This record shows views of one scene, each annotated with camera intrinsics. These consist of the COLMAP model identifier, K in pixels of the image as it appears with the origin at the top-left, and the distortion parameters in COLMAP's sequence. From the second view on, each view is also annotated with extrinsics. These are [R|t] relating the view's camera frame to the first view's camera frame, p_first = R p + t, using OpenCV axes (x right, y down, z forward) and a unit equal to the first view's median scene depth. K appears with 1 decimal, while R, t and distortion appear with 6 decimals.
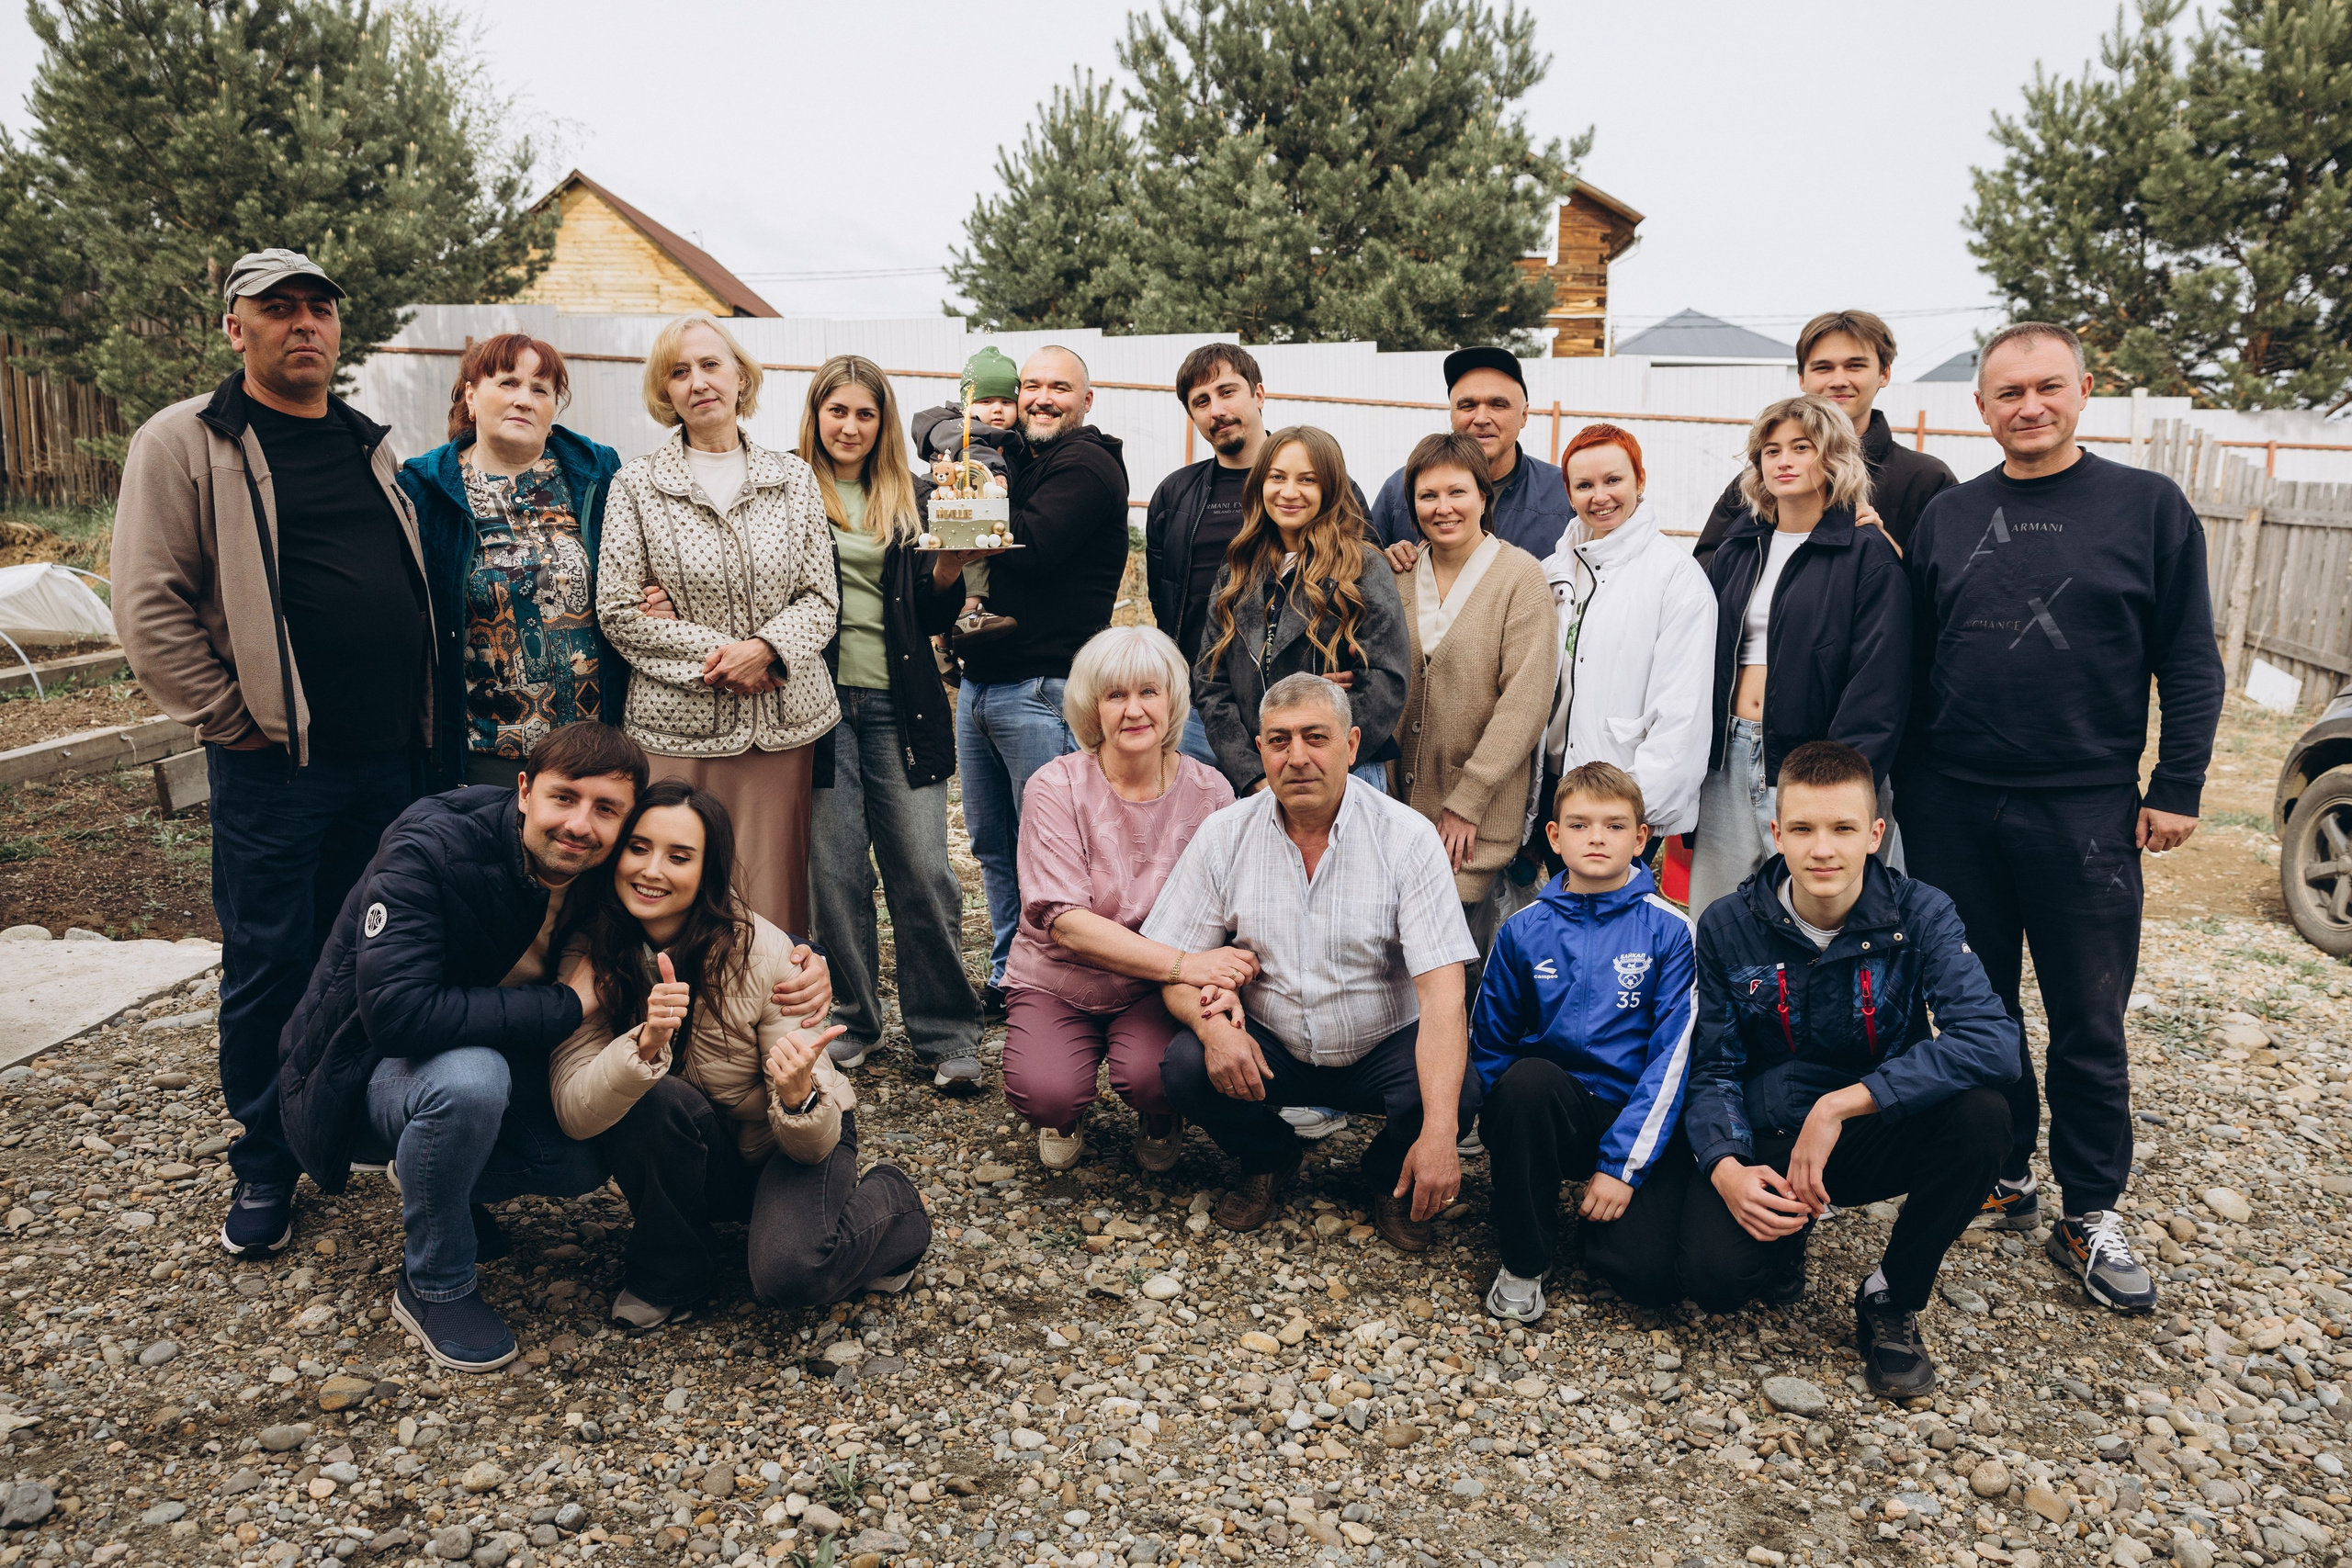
lens RADIAL K [[1695.5, 0, 1176.0], [0, 1695.5, 784.0], [0, 0, 1]] dist [-0.029835, 0.028808]
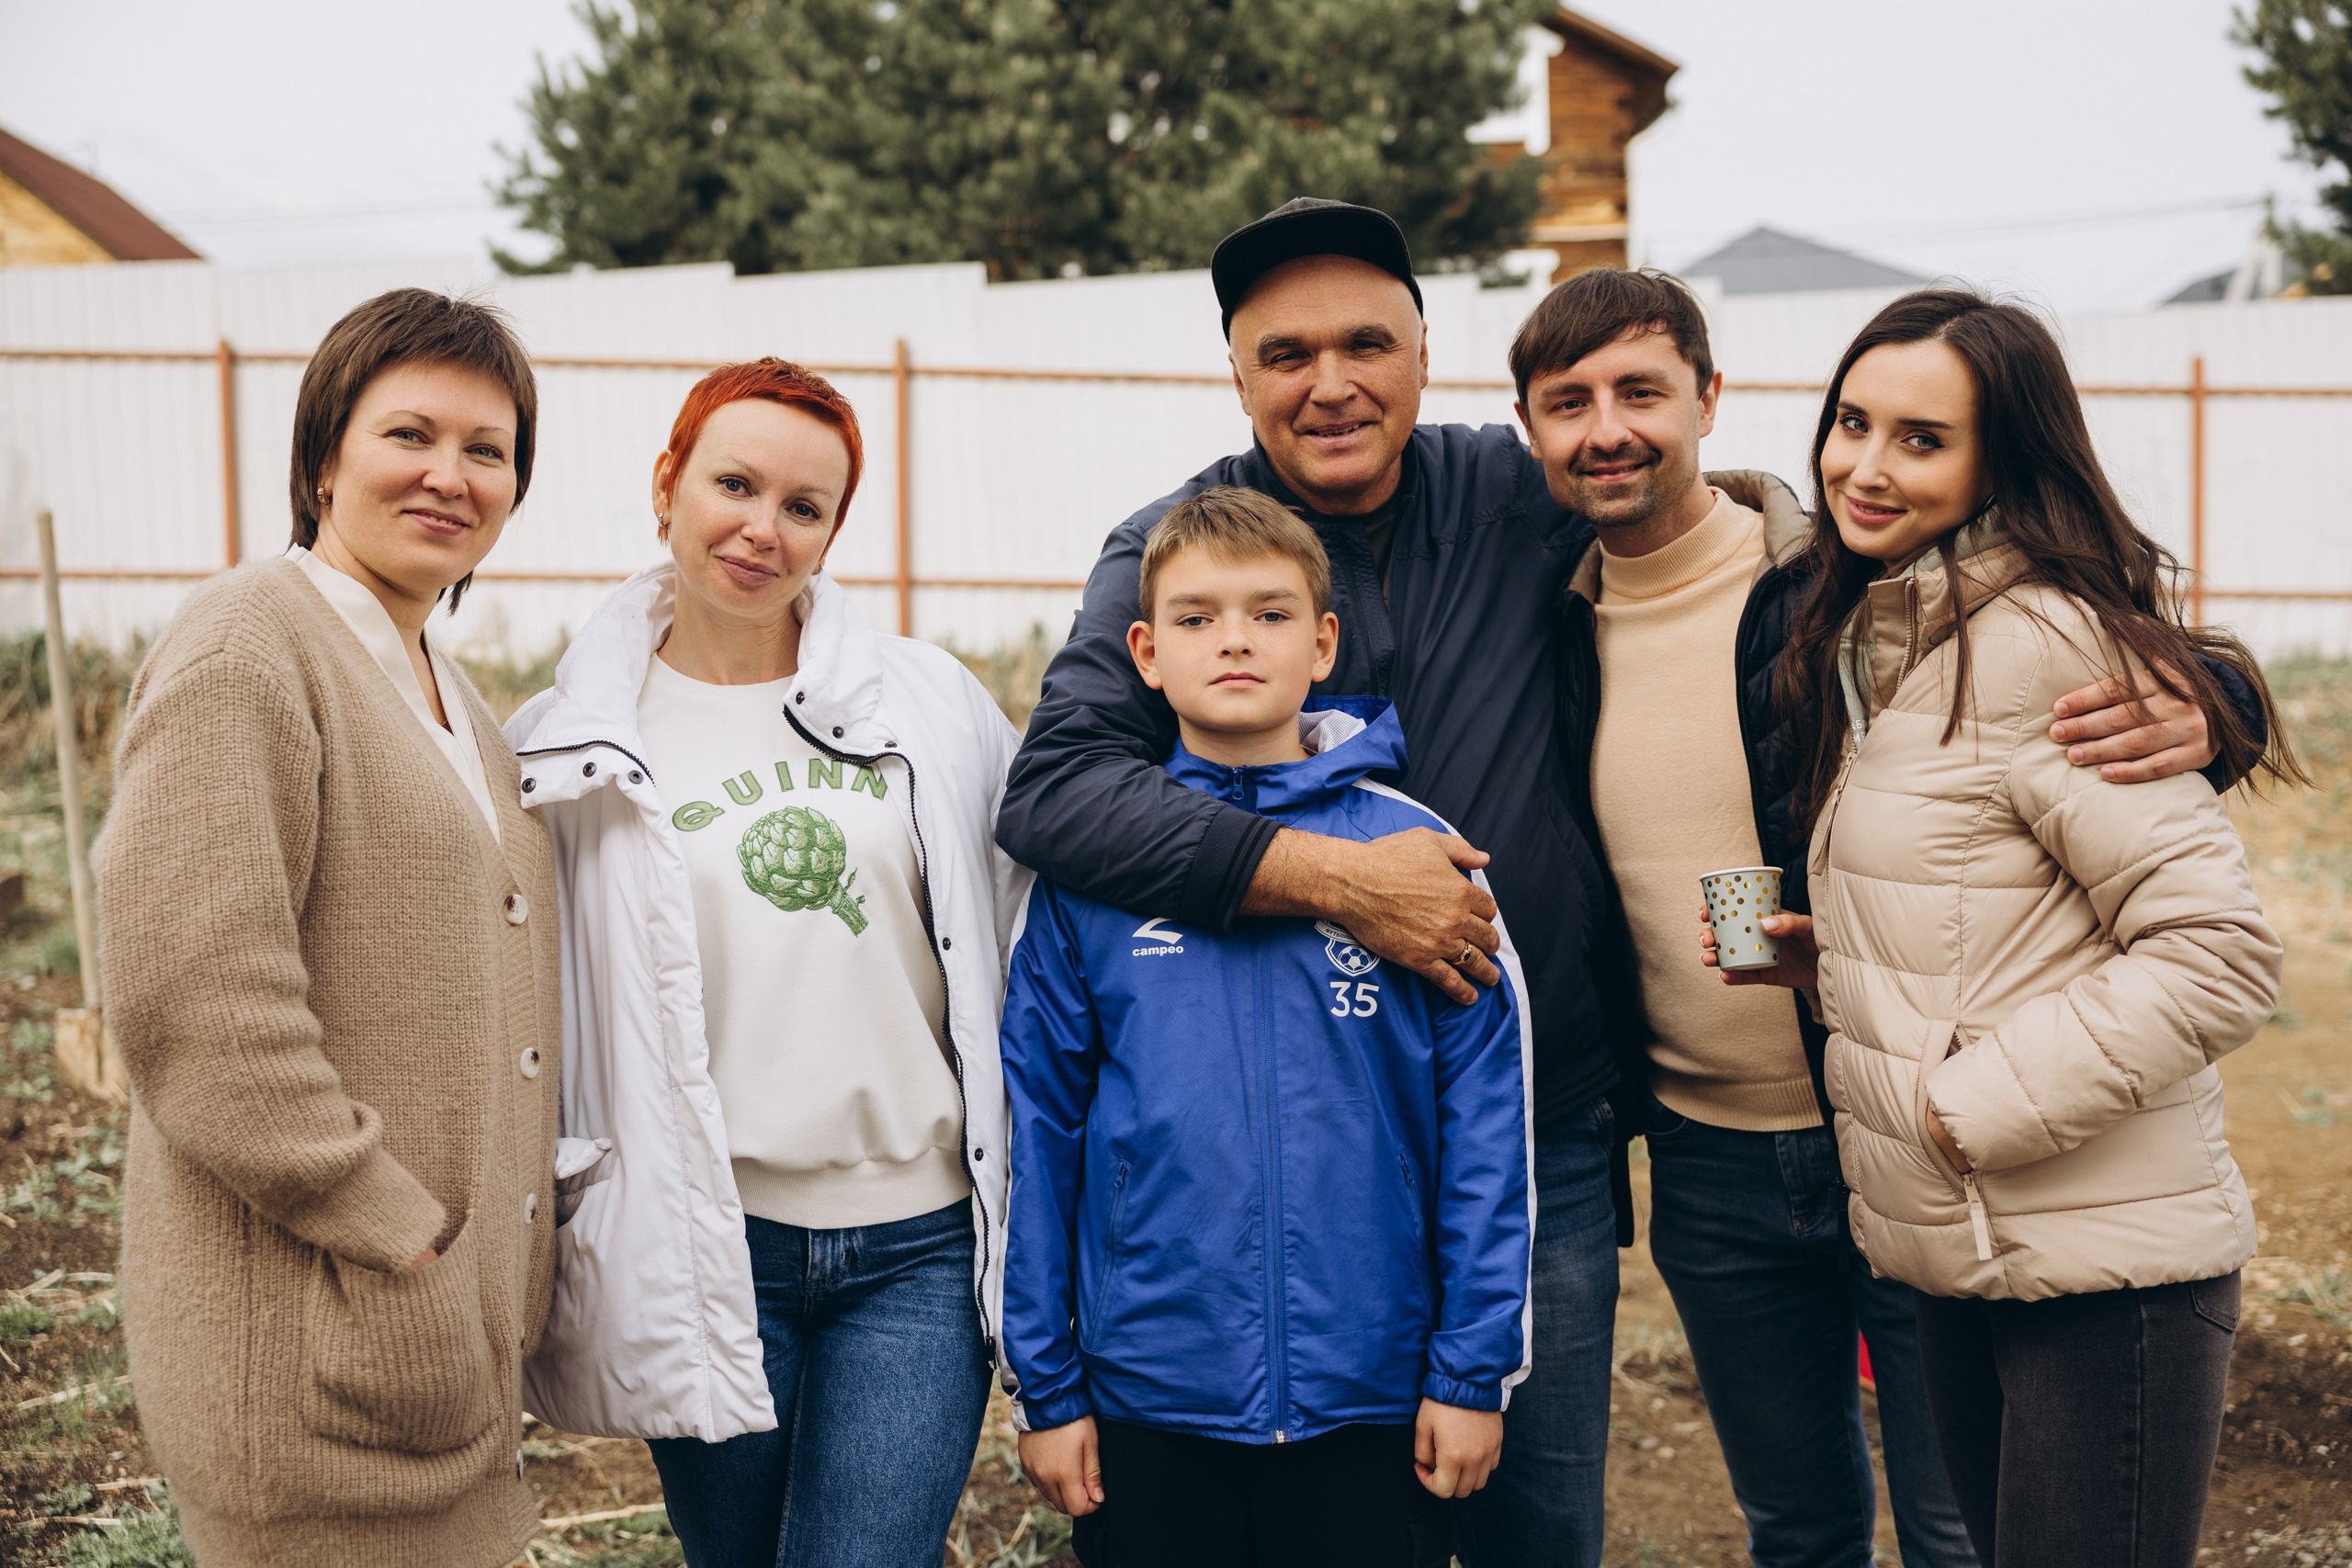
lens RADIAL K [[2761.6, 0, 1170.2], [0, 2761.6, 796.3], [0, 0, 1]] dist [0.020232, -0.015617]
pose [[0.996210, -0.048488, 0.072209, 0.071618], [0.054147, 0.995436, -0.078588, -0.059354], [-0.068069, 0.082200, 0.994289, 0.337530]]
